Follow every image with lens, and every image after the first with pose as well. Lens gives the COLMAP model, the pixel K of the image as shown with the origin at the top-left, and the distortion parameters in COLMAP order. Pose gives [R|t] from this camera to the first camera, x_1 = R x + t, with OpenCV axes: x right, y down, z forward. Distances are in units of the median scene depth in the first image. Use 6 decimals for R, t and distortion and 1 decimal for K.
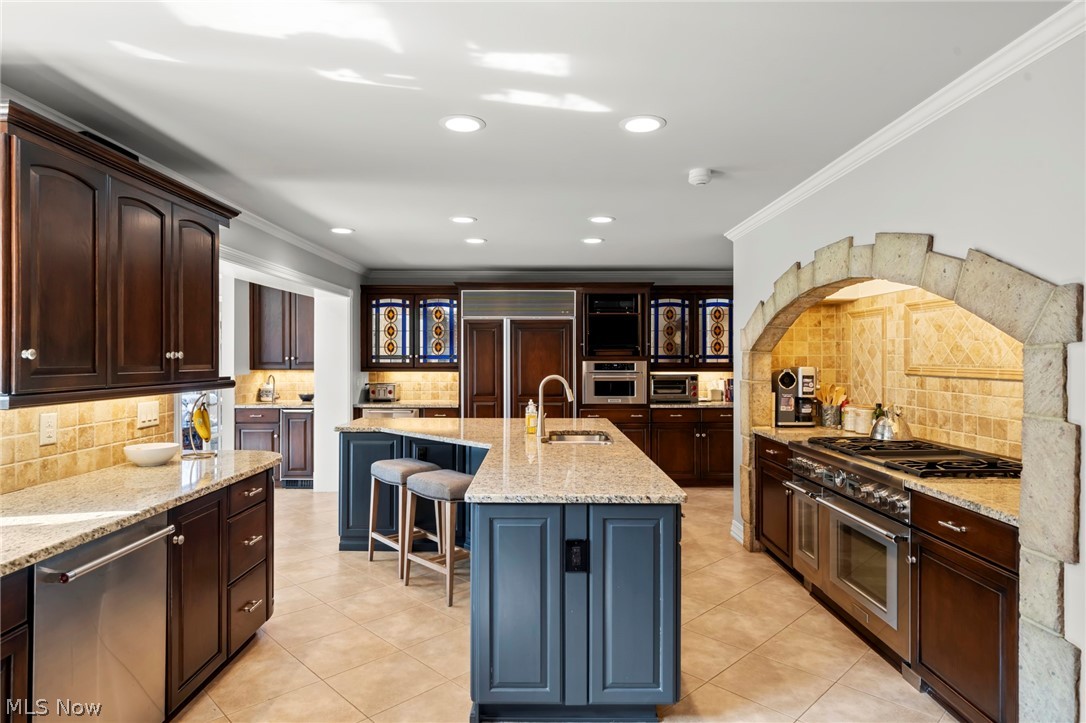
lens RADIAL K [[626.6, 0, 543.0], [0, 626.6, 361.5], [0, 0, 1]] dist [-0.000281, -0.000382]
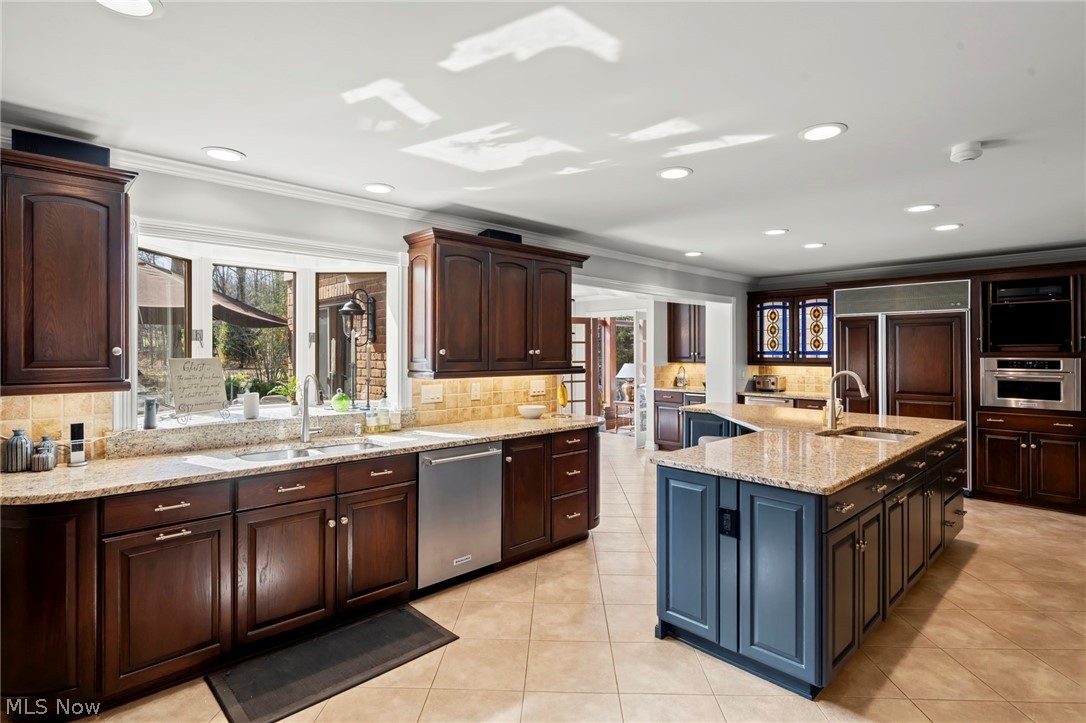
lens RADIAL K [[543.2, 0, 542.9], [0, 543.2, 352.3], [0, 0, 1]] dist [0.000561, -0.000169]
pose [[0.685367, 0.000634, -0.728198, 0.203071], [-0.005625, 0.999974, -0.004424, -0.001392], [0.728176, 0.007128, 0.685353, 0.014820]]
